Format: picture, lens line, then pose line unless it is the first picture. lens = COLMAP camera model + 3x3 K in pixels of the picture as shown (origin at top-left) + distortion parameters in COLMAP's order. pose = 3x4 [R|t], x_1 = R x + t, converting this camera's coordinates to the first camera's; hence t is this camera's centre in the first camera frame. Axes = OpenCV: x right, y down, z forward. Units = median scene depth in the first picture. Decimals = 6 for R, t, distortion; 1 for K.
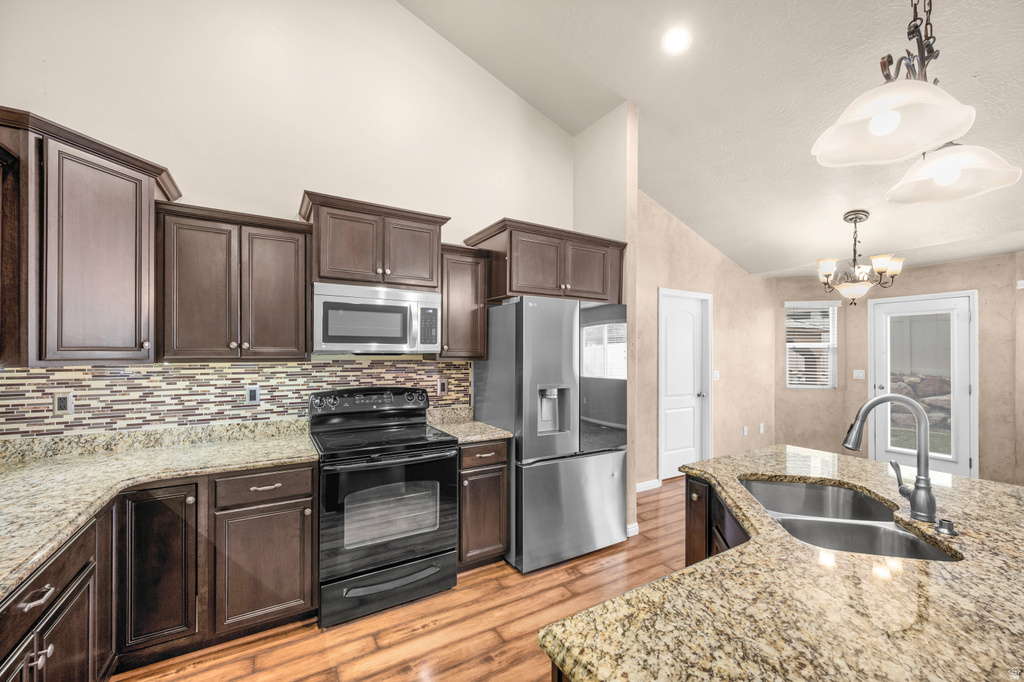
lens RADIAL K [[409.8, 0, 513.1], [0, 409.8, 351.1], [0, 0, 1]] dist [-0.002712, 0.000595]
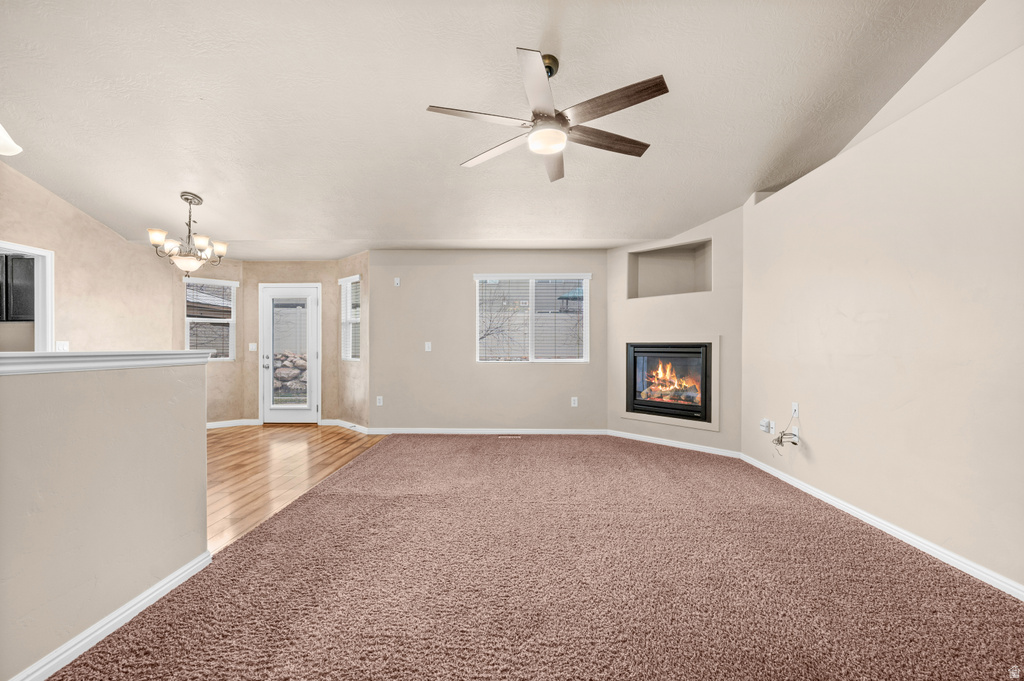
lens RADIAL K [[411.0, 0, 514.5], [0, 411.0, 348.4], [0, 0, 1]] dist [0.002044, -0.000573]
pose [[0.527644, -0.004417, 0.849454, 0.478191], [-0.003776, 0.999964, 0.007545, 0.095201], [-0.849457, -0.007189, 0.527608, -0.474298]]
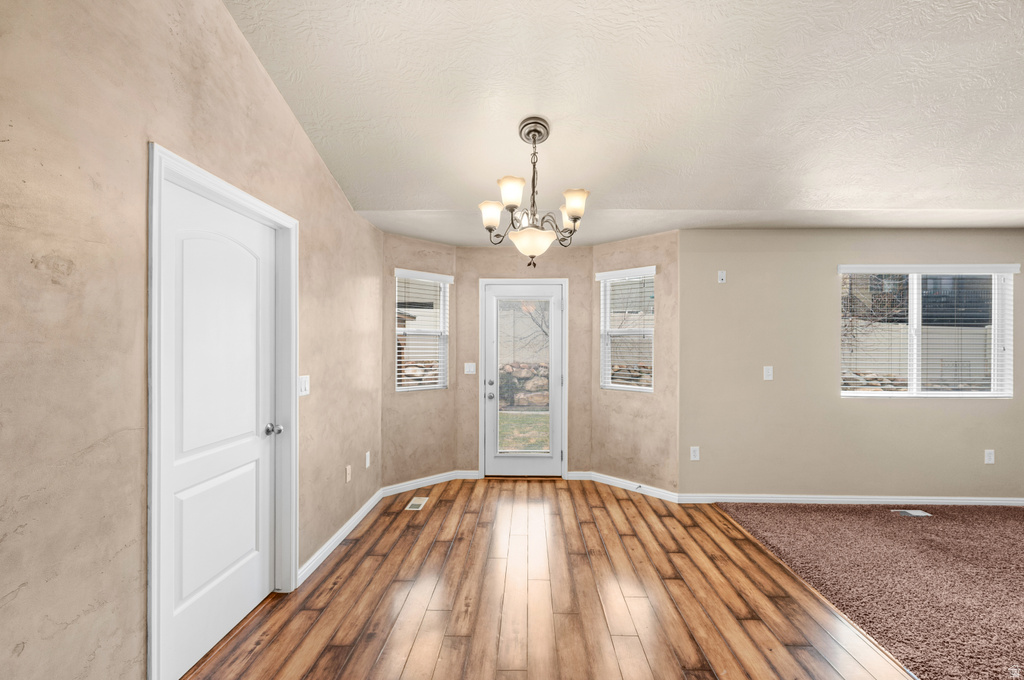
lens RADIAL K [[411.0, 0, 516.2], [0, 411.0, 345.7], [0, 0, 1]] dist [0.002044, -0.000573]
pose [[0.532427, -0.001154, 0.846475, 0.376394], [-0.007089, 0.999958, 0.005823, 0.010688], [-0.846446, -0.009101, 0.532397, 0.930802]]
